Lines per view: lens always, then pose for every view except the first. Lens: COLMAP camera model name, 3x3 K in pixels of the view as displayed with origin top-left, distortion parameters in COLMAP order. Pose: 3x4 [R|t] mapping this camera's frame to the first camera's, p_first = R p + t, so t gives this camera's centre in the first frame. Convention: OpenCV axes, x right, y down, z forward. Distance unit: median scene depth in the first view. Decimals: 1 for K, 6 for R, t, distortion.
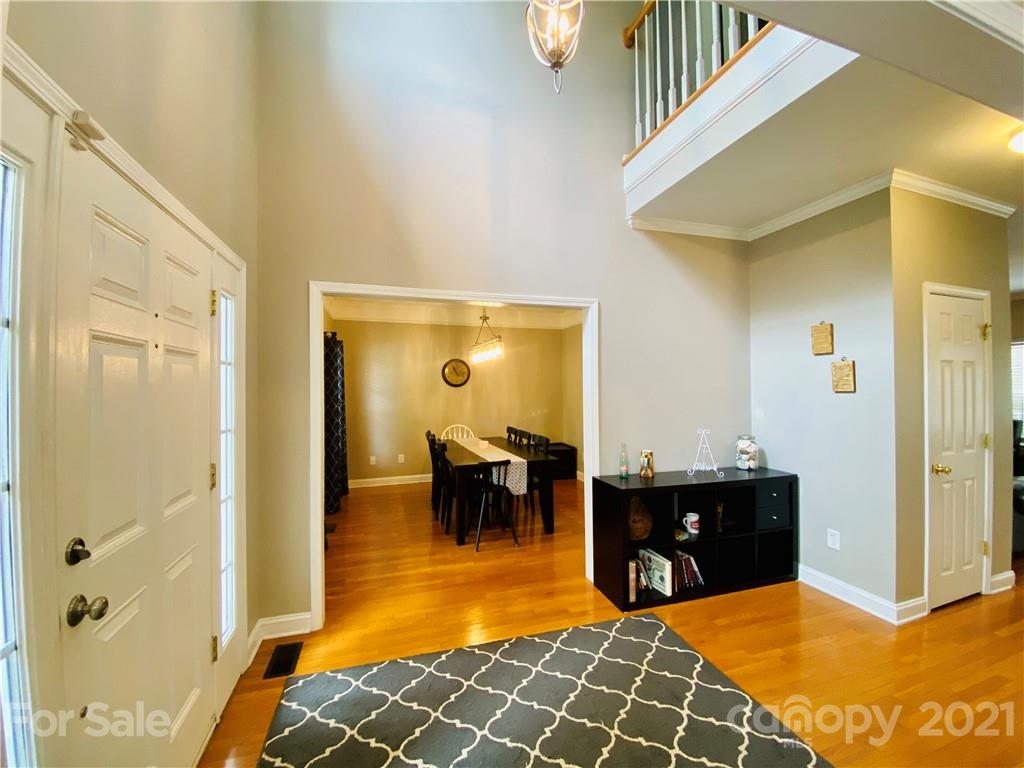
lens RADIAL K [[414.7, 0, 519.2], [0, 414.7, 383.2], [0, 0, 1]] dist [0.025393, -0.021261]
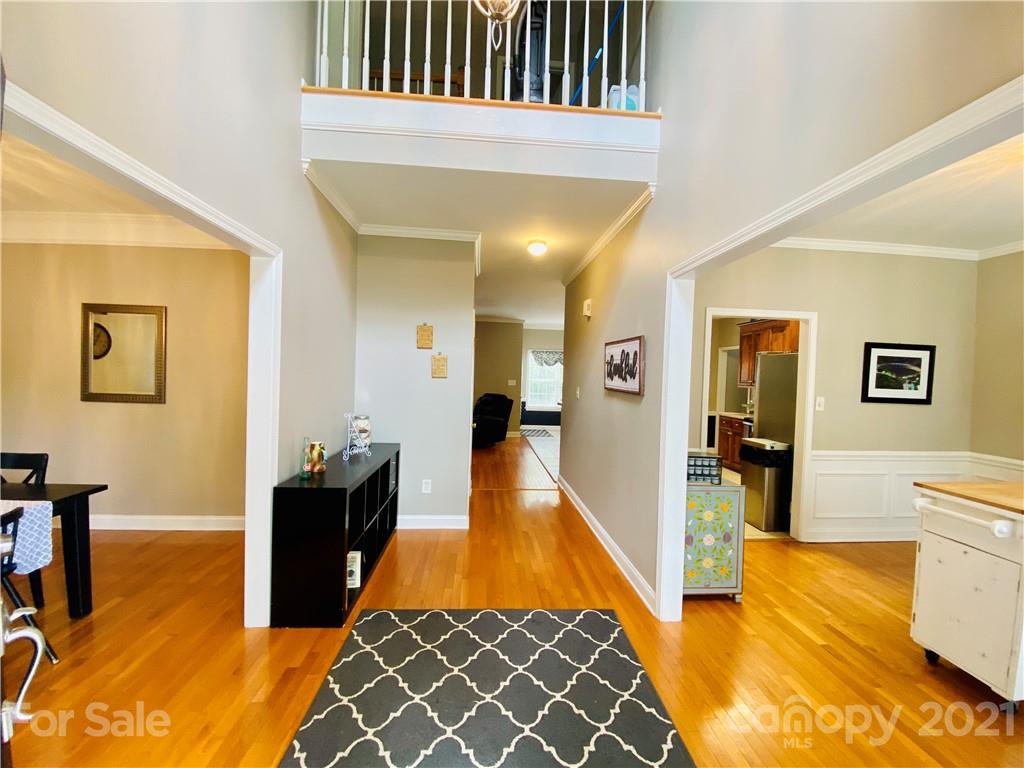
lens RADIAL K [[408.9, 0, 510.7], [0, 408.9, 383.8], [0, 0, 1]] dist [0.021400, -0.020841]
pose [[0.246446, -0.009186, 0.969113, -0.488254], [-0.040834, 0.998969, 0.019853, 0.006318], [-0.968296, -0.044466, 0.245817, 0.458256]]
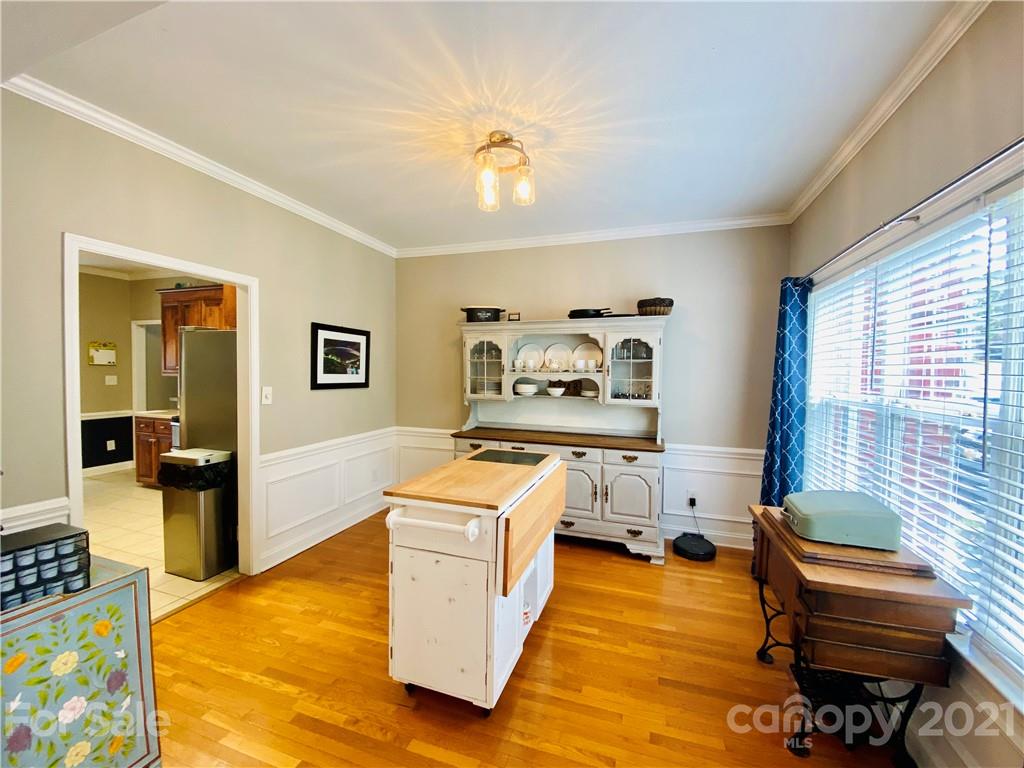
lens RADIAL K [[414.7, 0, 519.2], [0, 414.7, 383.2], [0, 0, 1]] dist [0.025393, -0.021261]
pose [[-0.809735, -0.023081, 0.586341, -0.087294], [-0.014503, 0.999708, 0.019324, -0.006090], [-0.586616, 0.007144, -0.809834, 0.294733]]
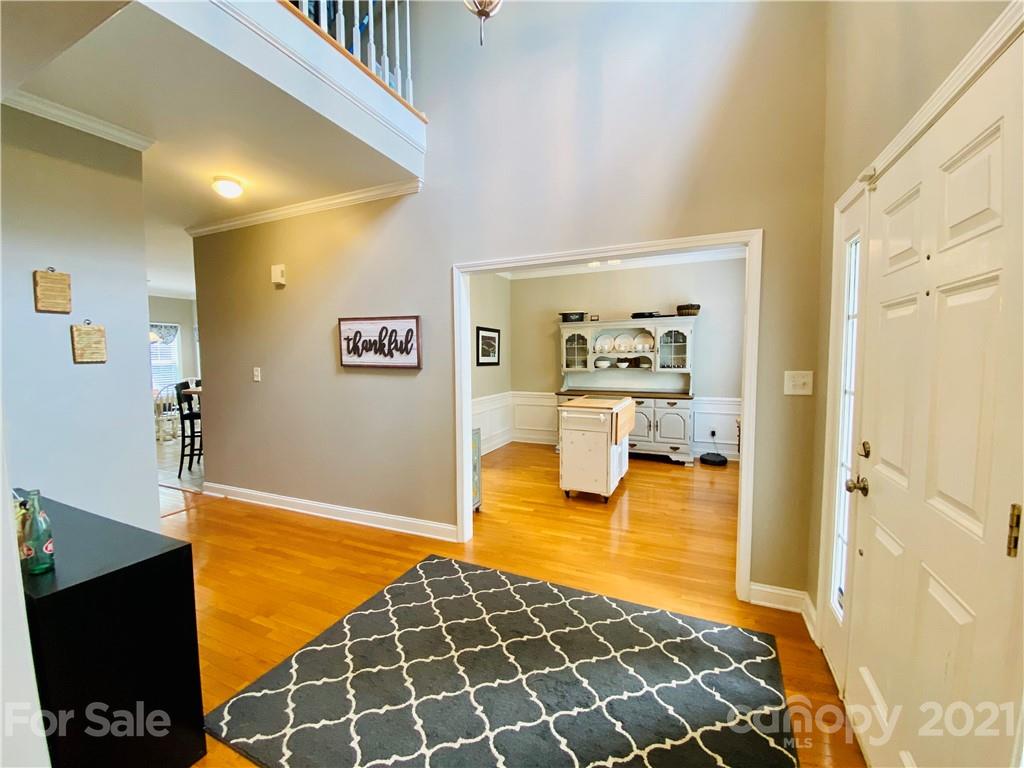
lens RADIAL K [[408.9, 0, 510.7], [0, 408.9, 383.8], [0, 0, 1]] dist [0.021400, -0.020841]
pose [[-0.735960, -0.034439, 0.676149, -0.394435], [0.004268, 0.998450, 0.055501, 0.022833], [-0.677012, 0.043732, -0.734672, 1.073983]]
